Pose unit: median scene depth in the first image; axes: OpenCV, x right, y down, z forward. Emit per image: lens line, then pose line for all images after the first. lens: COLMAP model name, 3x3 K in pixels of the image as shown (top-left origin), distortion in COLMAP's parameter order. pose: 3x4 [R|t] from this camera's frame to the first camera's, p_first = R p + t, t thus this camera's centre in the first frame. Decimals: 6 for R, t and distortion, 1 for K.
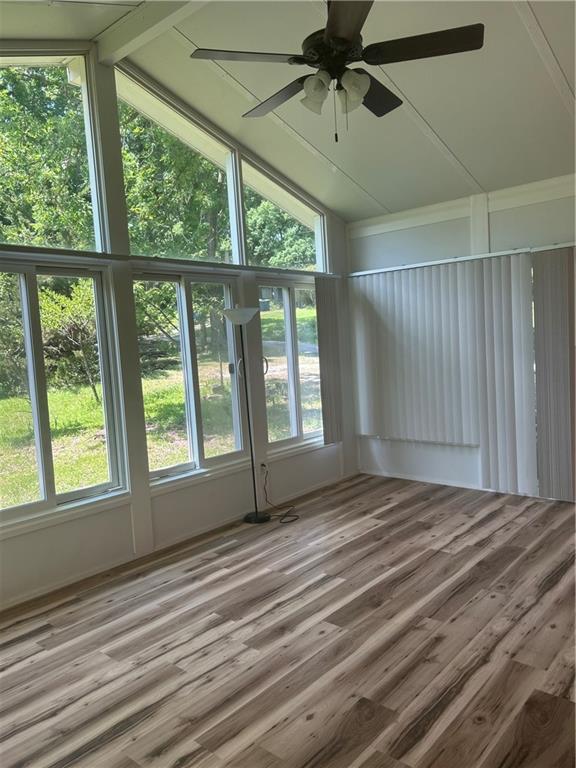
lens RADIAL K [[576.0, 0, 283.9], [0, 576.0, 386.1], [0, 0, 1]] dist [0.044312, -0.051245]
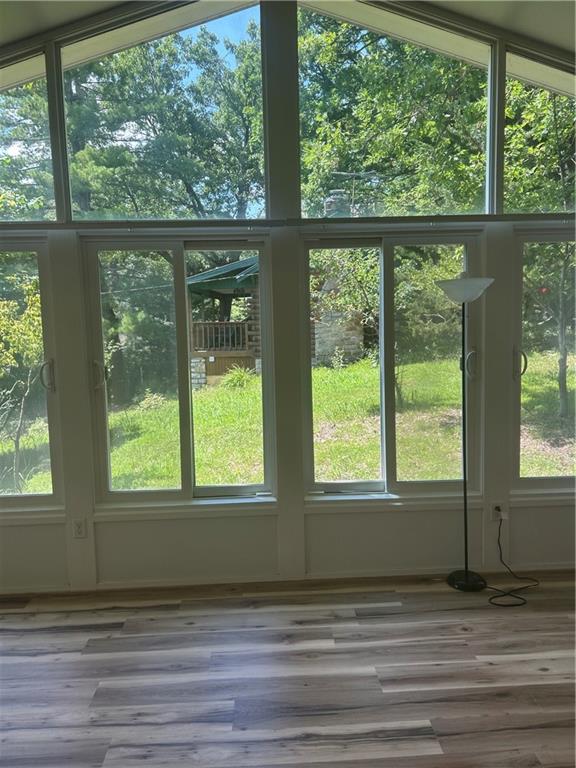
lens RADIAL K [[576.0, 0, 285.2], [0, 576.0, 378.6], [0, 0, 1]] dist [0.044312, -0.051245]
pose [[0.692686, 0.110575, -0.712713, 0.358657], [-0.071826, 0.993841, 0.084384, -0.076544], [0.717654, -0.007261, 0.696362, 0.461167]]
